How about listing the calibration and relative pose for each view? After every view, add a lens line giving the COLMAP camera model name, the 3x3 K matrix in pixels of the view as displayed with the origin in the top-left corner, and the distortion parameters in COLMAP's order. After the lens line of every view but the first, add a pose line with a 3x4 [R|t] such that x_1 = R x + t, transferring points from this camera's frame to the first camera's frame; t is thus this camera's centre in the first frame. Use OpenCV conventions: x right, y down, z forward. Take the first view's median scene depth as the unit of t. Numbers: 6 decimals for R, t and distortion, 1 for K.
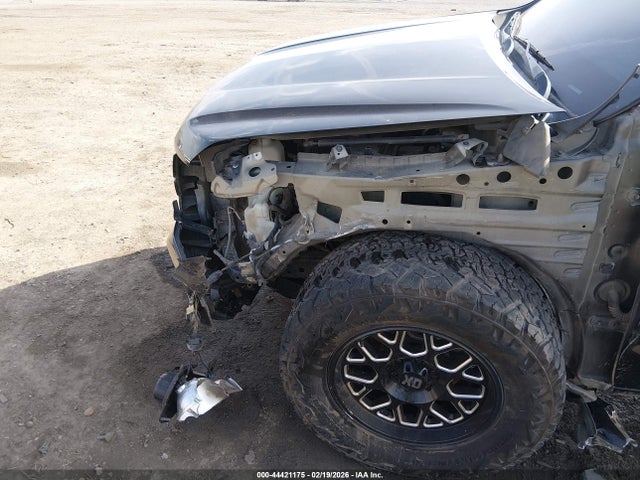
lens RADIAL K [[507.6, 0, 320.0], [0, 507.6, 240.0], [0, 0, 1]] dist [-0.004160, -0.009741]
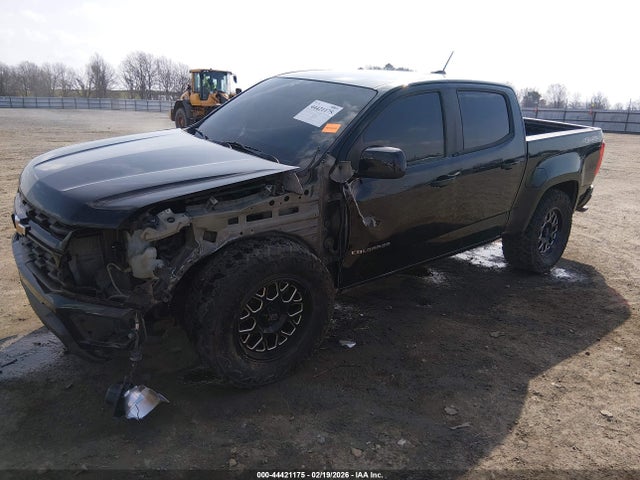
lens RADIAL K [[507.6, 0, 320.0], [0, 507.6, 240.0], [0, 0, 1]] dist [-0.004160, -0.009741]
pose [[0.601690, -0.183253, 0.777424, -1.178669], [0.349706, 0.935517, -0.050138, 0.185566], [-0.718105, 0.302038, 0.626976, -0.381952]]
